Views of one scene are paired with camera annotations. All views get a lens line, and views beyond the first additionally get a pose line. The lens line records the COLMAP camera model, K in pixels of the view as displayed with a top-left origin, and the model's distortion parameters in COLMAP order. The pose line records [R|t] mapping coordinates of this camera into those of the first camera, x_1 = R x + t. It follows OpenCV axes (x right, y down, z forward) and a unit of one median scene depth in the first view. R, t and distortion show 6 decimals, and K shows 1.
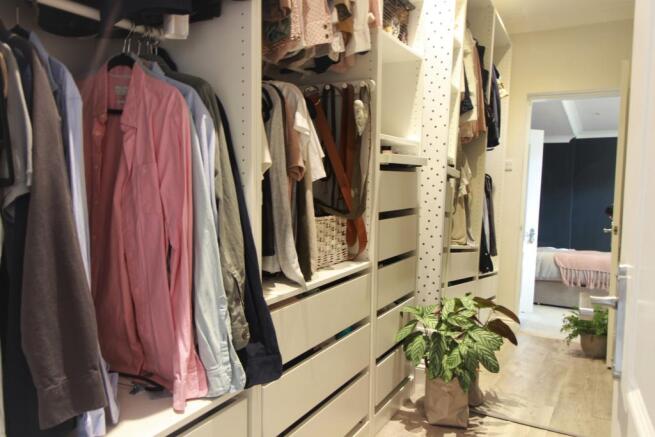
lens RADIAL K [[346.8, 0, 327.2], [0, 346.8, 216.0], [0, 0, 1]] dist [0.002406, 0.000178]
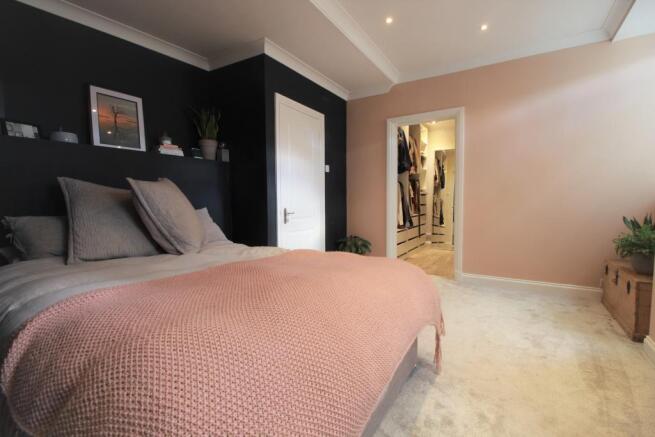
lens RADIAL K [[304.2, 0, 327.6], [0, 304.2, 219.6], [0, 0, 1]] dist [-0.021381, -0.000899]
pose [[0.996740, -0.008566, 0.080223, -0.986286], [0.011650, 0.999208, -0.038055, 0.231323], [-0.079833, 0.038866, 0.996050, -2.063992]]
